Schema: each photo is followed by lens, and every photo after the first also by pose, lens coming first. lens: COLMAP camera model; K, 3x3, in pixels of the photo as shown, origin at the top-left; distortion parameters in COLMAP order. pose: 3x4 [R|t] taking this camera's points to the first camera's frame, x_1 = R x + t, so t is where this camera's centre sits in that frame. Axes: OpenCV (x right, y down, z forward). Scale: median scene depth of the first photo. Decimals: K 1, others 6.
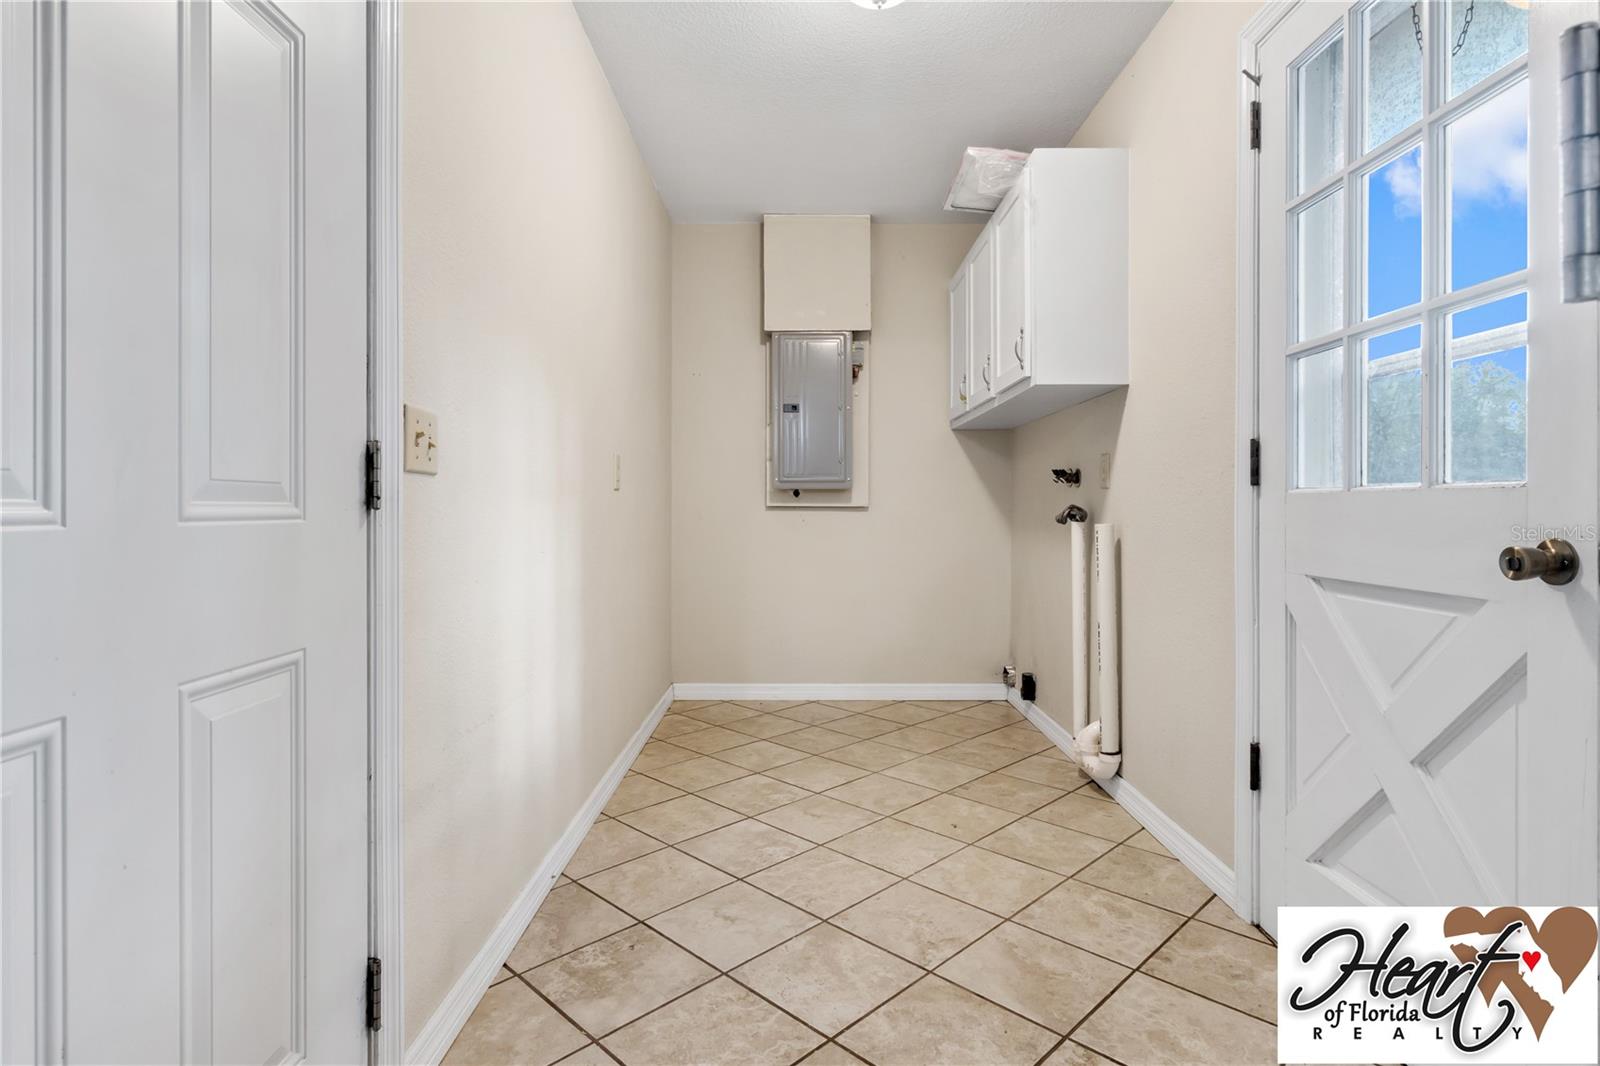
lens RADIAL K [[830.8, 0, 799.0], [0, 830.8, 513.6], [0, 0, 1]] dist [0.001220, 0.000074]
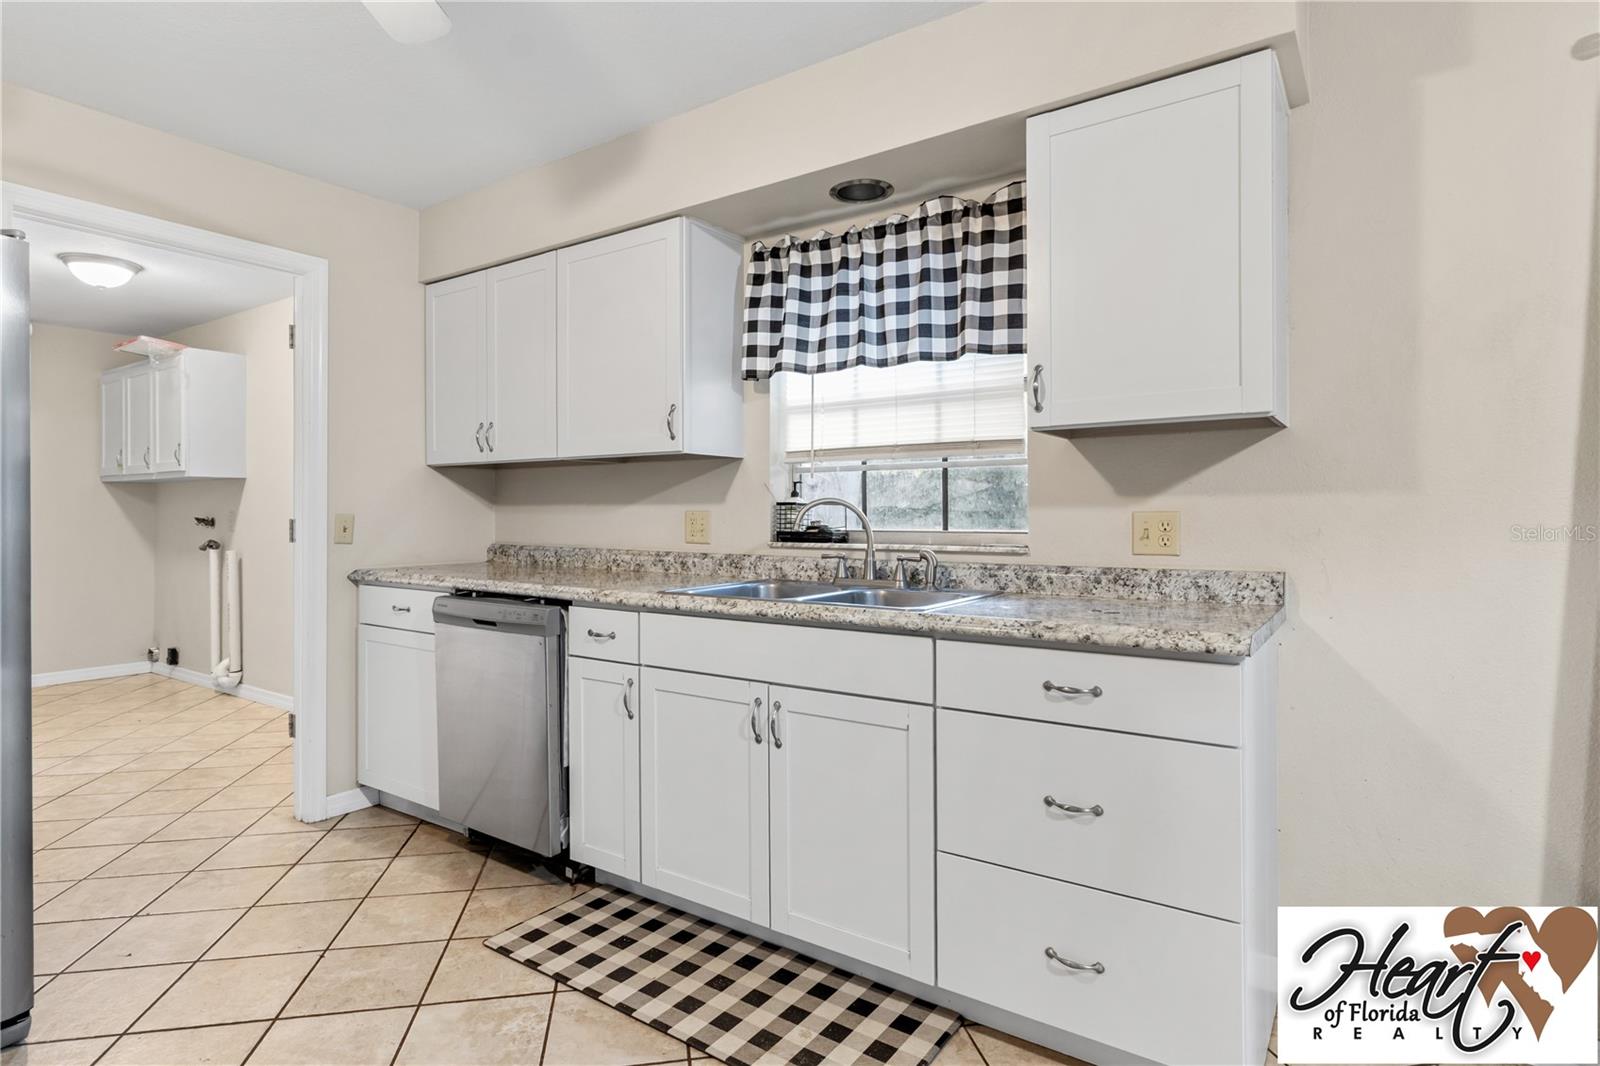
lens RADIAL K [[830.8, 0, 799.0], [0, 830.8, 513.6], [0, 0, 1]] dist [0.001220, 0.000074]
pose [[0.568200, -0.000046, 0.822891, -0.338530], [0.006007, 0.999974, -0.004091, -0.041919], [-0.822869, 0.007267, 0.568185, -0.844781]]
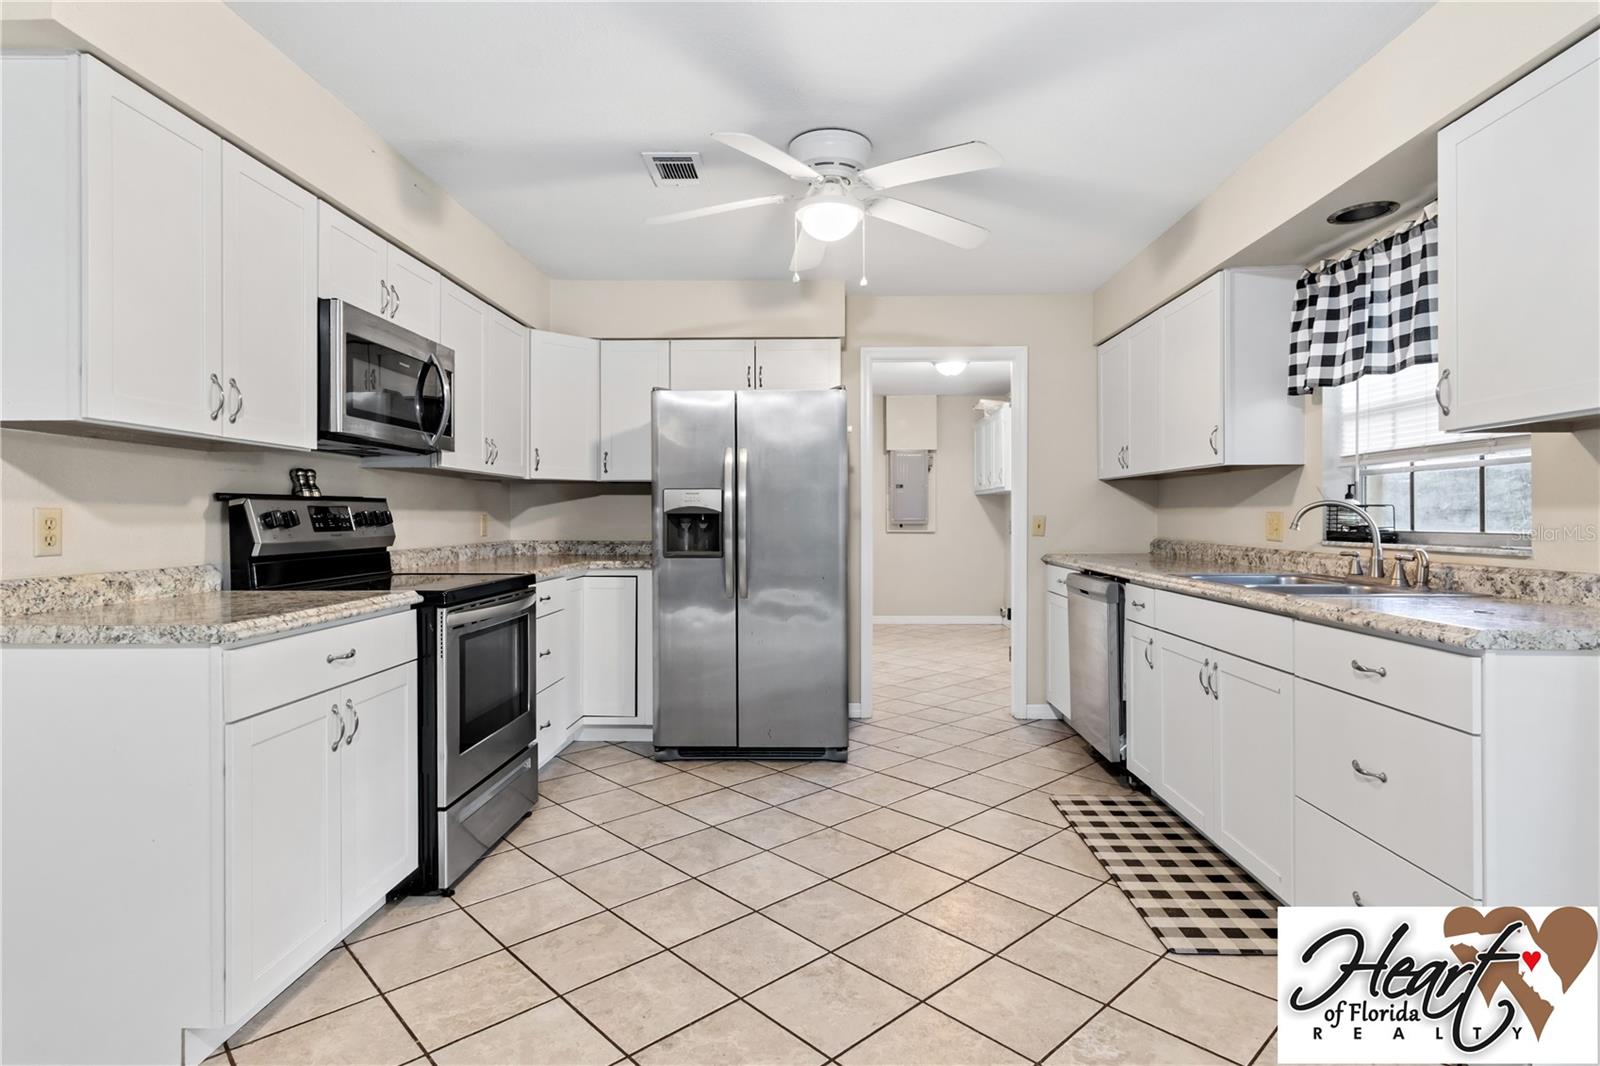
lens RADIAL K [[815.1, 0, 805.5], [0, 815.1, 516.1], [0, 0, 1]] dist [0.000732, 0.000151]
pose [[0.999668, -0.003279, -0.025553, -0.219853], [0.003096, 0.999969, -0.007216, -0.039557], [0.025576, 0.007134, 0.999647, -1.221625]]
